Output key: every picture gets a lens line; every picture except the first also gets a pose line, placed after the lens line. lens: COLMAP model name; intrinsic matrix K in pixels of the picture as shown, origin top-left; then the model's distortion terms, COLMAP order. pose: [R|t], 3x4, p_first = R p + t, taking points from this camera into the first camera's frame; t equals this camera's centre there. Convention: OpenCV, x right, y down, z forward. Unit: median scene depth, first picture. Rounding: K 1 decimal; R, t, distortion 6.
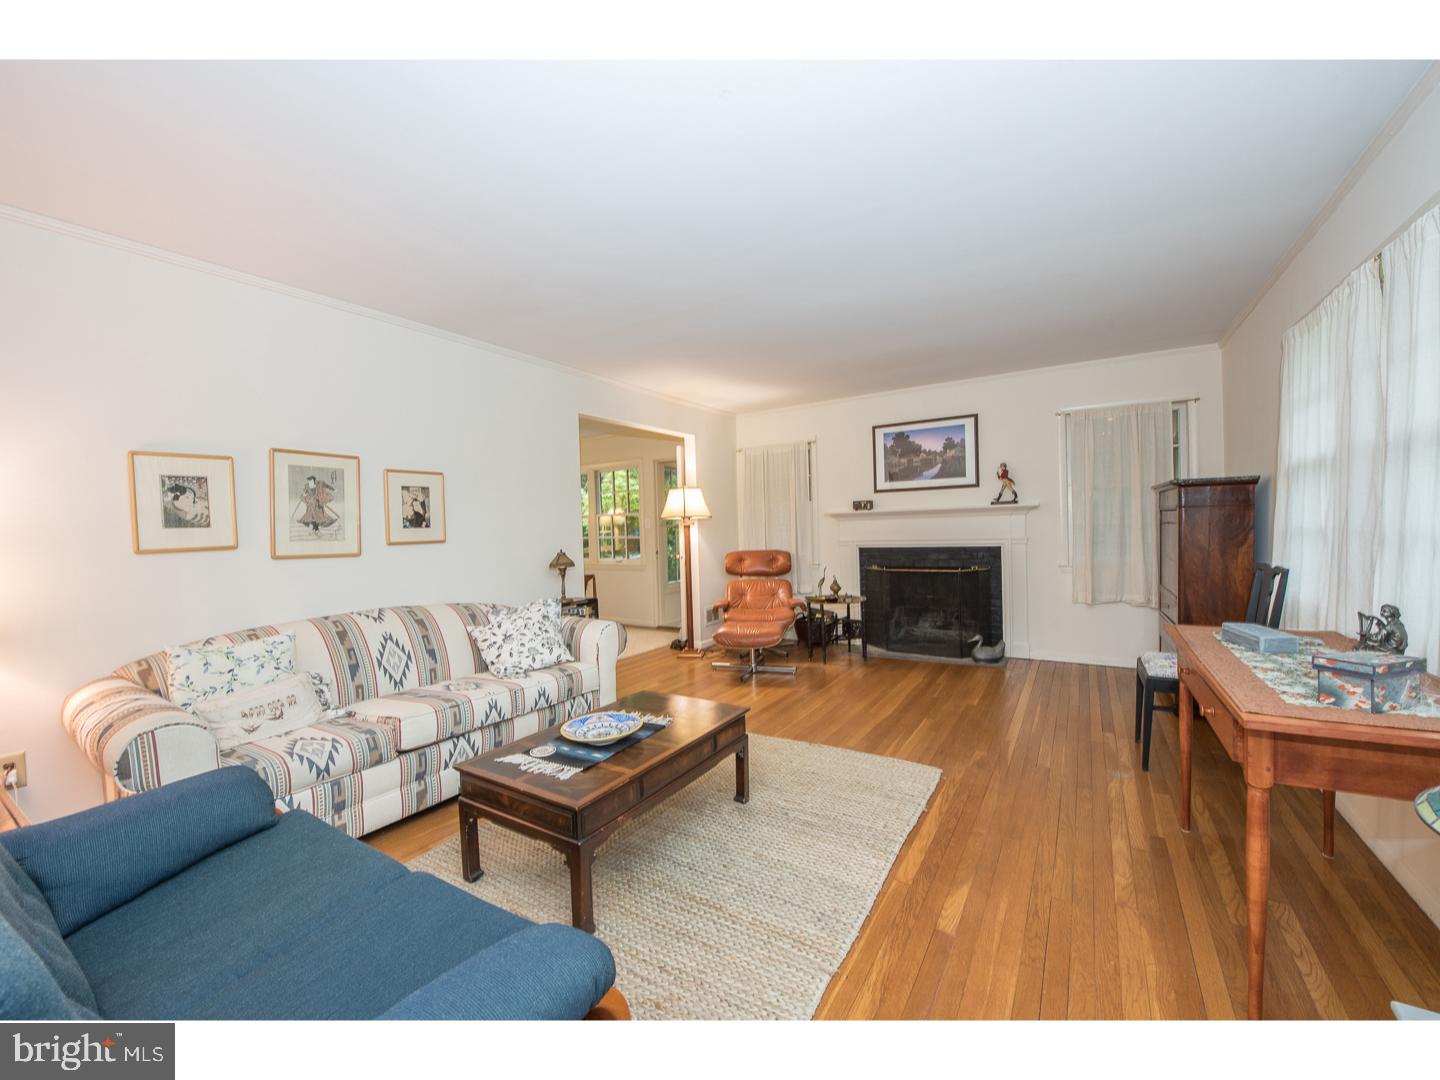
lens RADIAL K [[575.5, 0, 721.7], [0, 575.5, 543.6], [0, 0, 1]] dist [-0.013522, -0.000225]
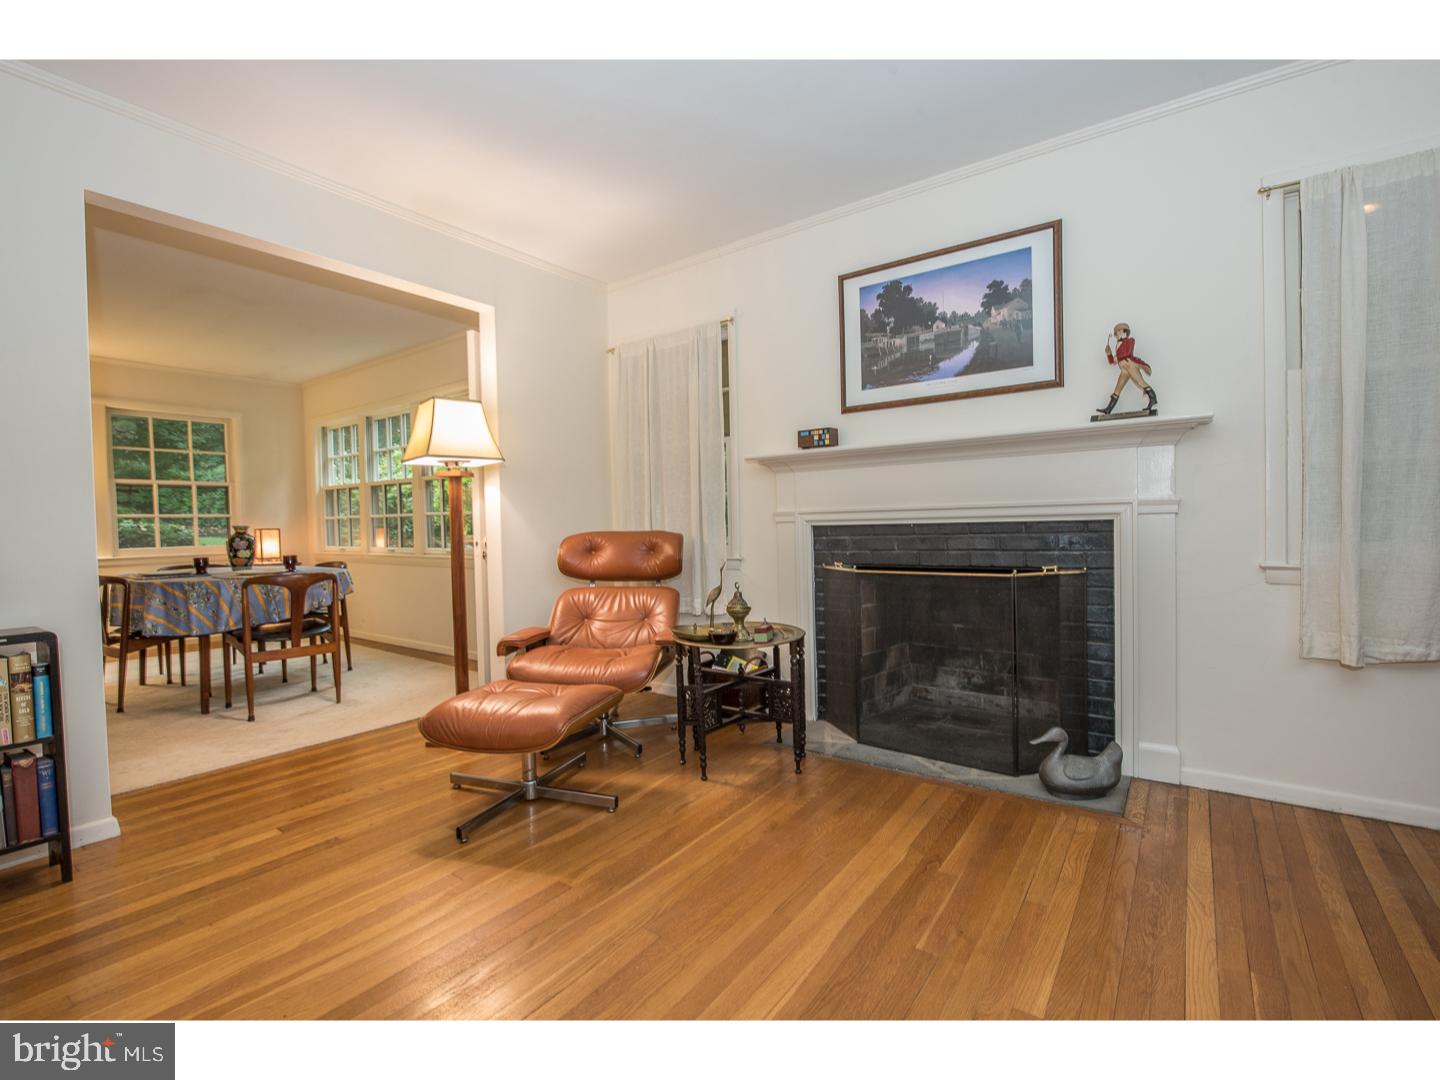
lens RADIAL K [[661.2, 0, 716.8], [0, 661.2, 542.0], [0, 0, 1]] dist [-0.009597, -0.000048]
pose [[0.997967, 0.008584, -0.063154, 0.199025], [-0.008159, 0.999942, 0.006984, 0.018193], [0.063210, -0.006455, 0.997979, 0.439396]]
